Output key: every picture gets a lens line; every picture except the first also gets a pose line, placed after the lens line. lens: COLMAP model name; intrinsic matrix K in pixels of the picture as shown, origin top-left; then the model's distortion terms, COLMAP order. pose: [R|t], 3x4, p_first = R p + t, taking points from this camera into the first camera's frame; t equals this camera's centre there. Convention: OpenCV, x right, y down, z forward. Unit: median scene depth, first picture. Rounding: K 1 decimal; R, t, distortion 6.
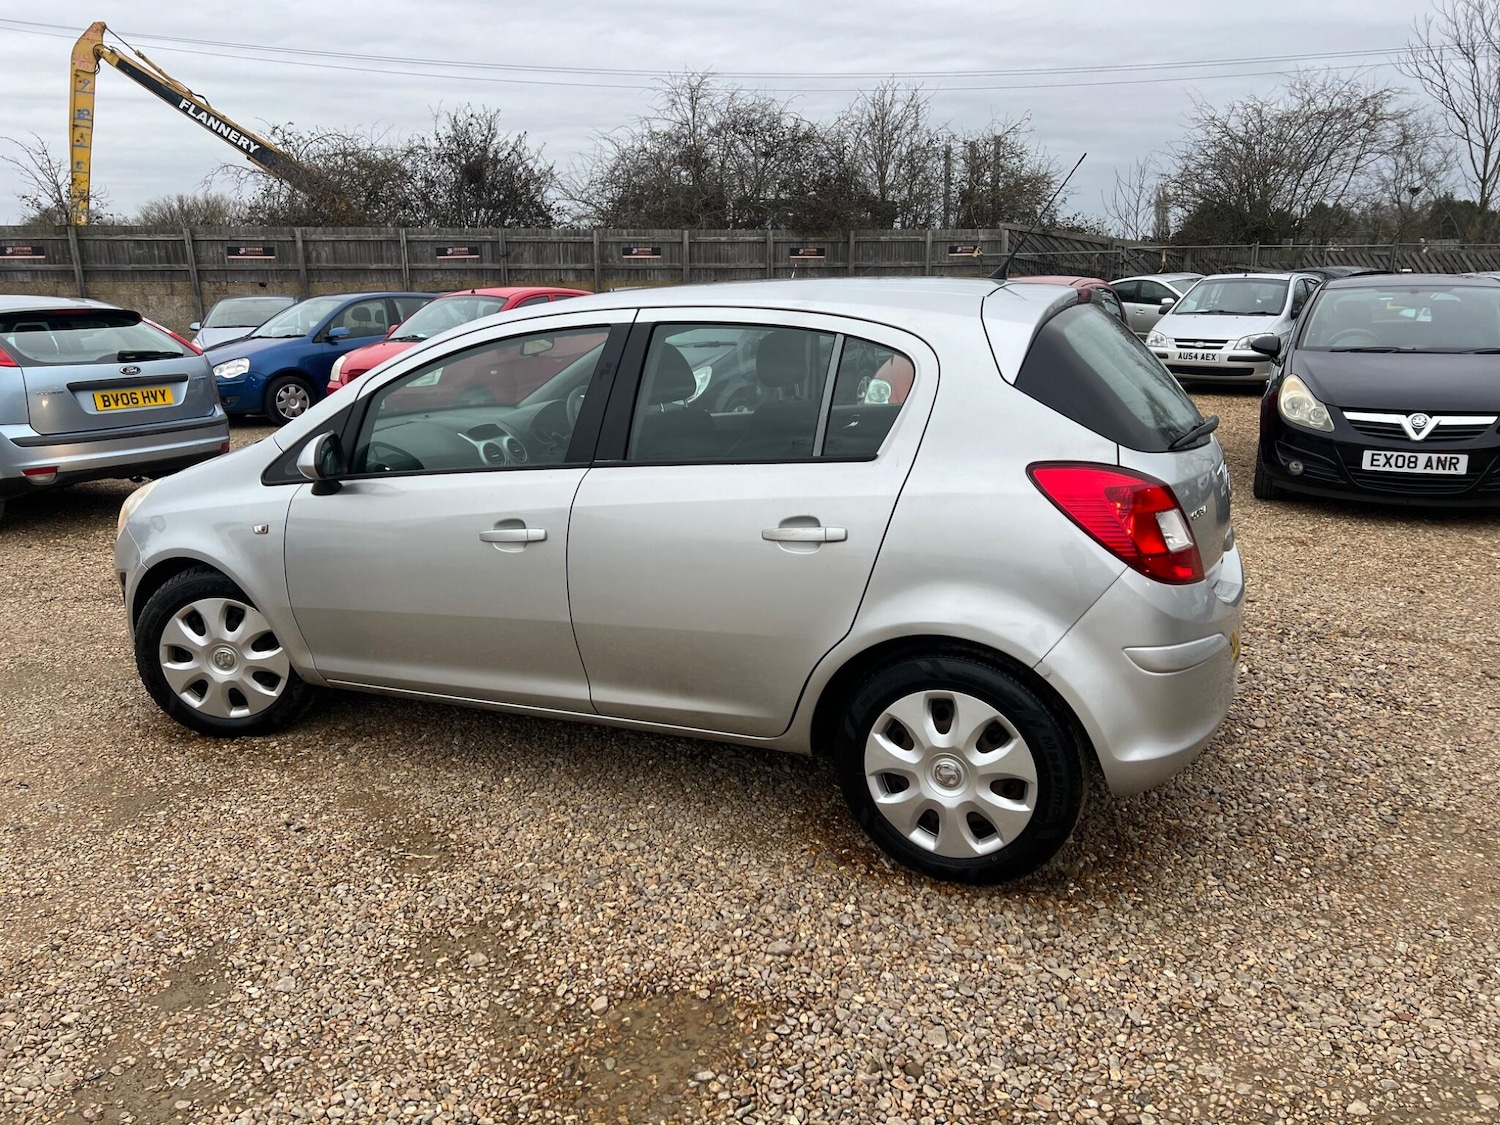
lens RADIAL K [[1114.4, 0, 749.9], [0, 1114.4, 542.5], [0, 0, 1]] dist [0.067319, -0.072878]
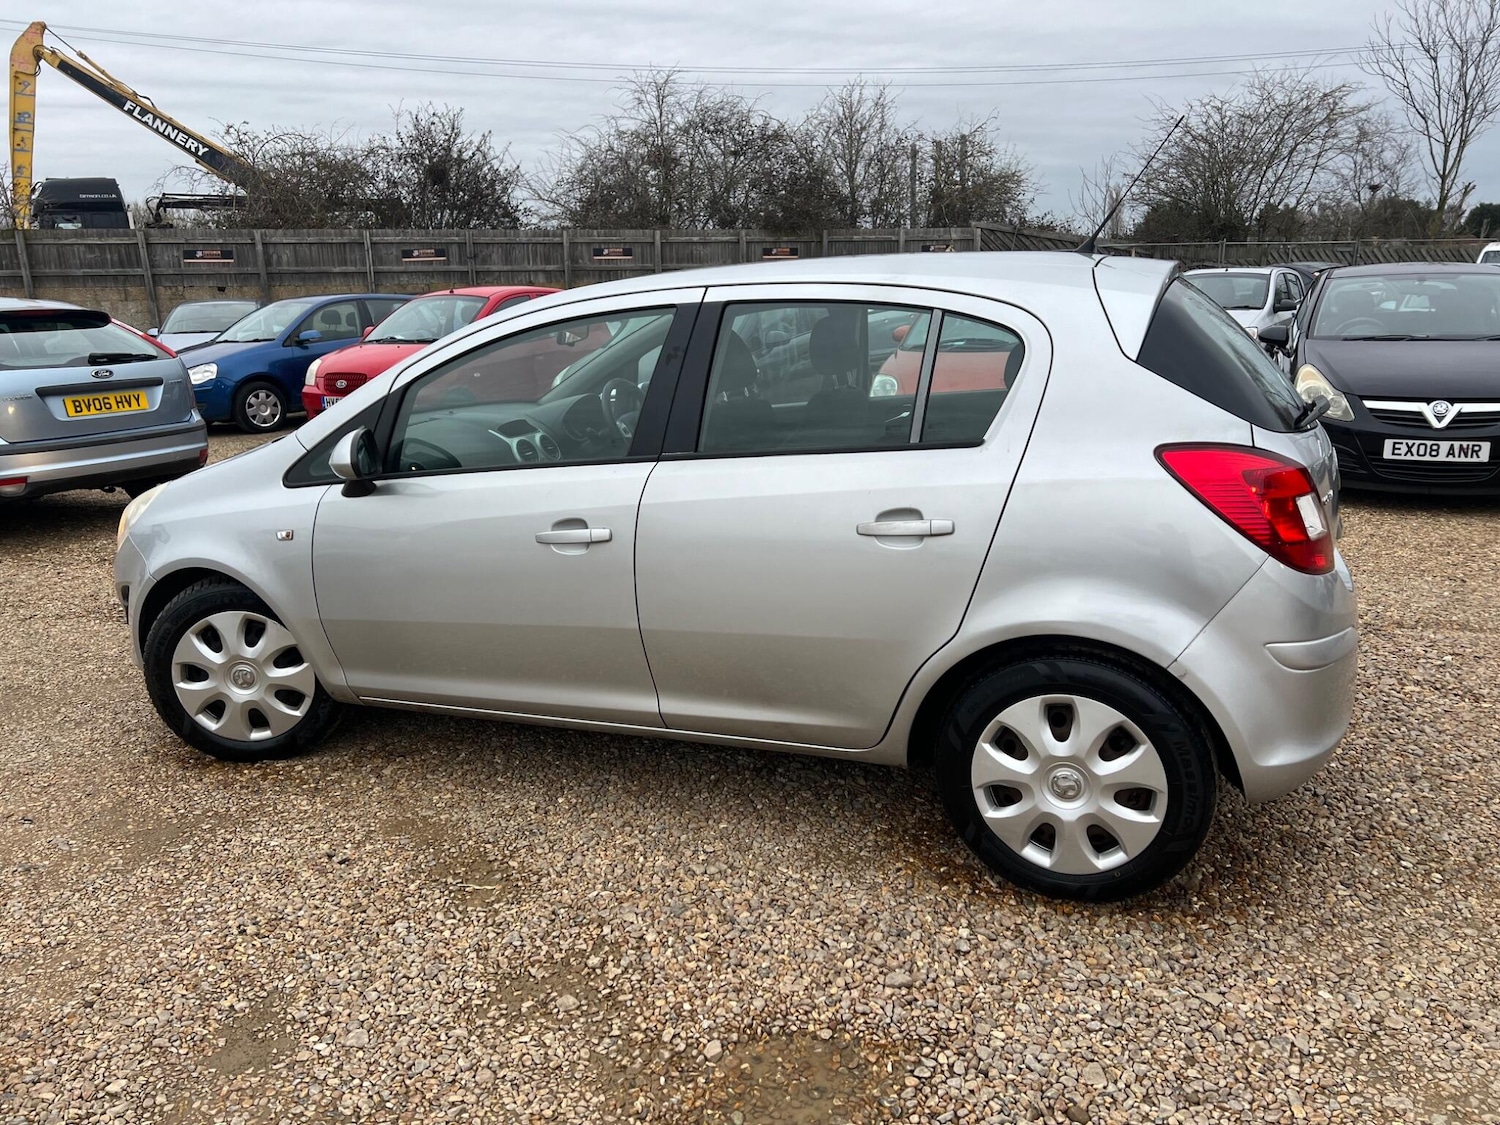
lens RADIAL K [[1115.5, 0, 758.4], [0, 1115.5, 557.3], [0, 0, 1]] dist [0.066579, -0.071709]
pose [[0.999050, -0.018570, 0.039426, -0.087301], [0.018221, 0.999792, 0.009206, 0.004939], [-0.039589, -0.008479, 0.999180, 0.067747]]
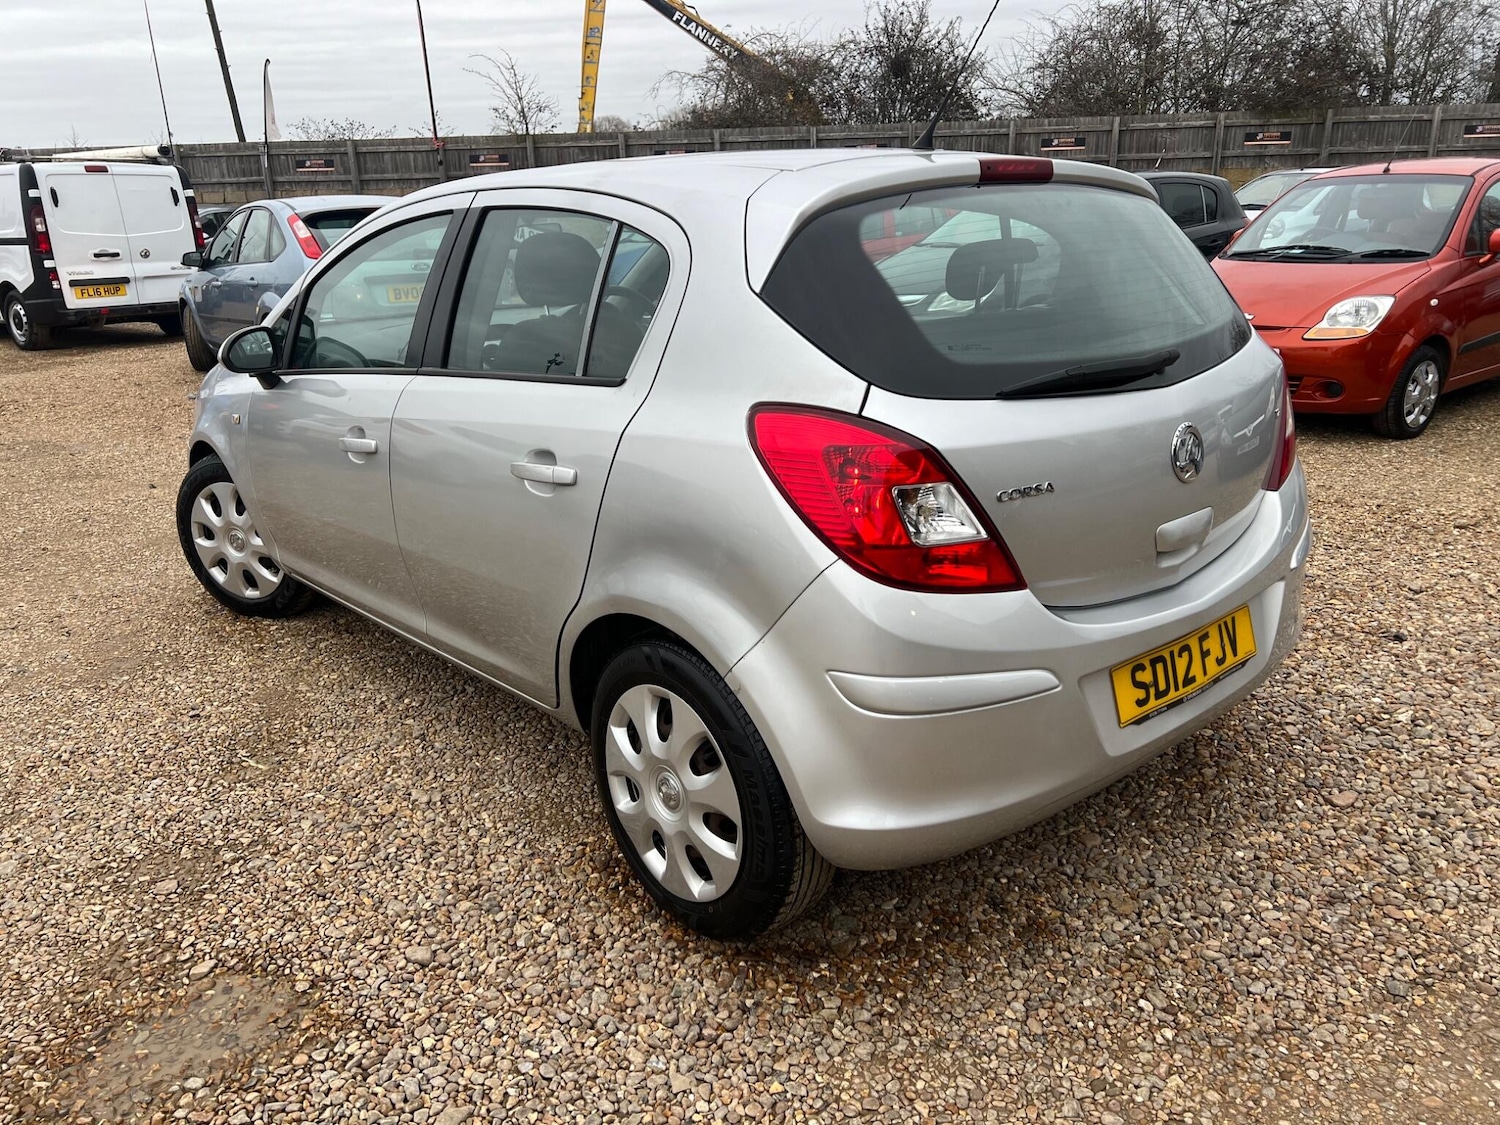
lens RADIAL K [[1114.4, 0, 749.9], [0, 1114.4, 542.5], [0, 0, 1]] dist [0.067319, -0.072878]
pose [[0.915948, 0.111904, -0.385379, 0.407652], [-0.079901, 0.991960, 0.098134, -0.039105], [0.393262, -0.059094, 0.917525, 0.247178]]
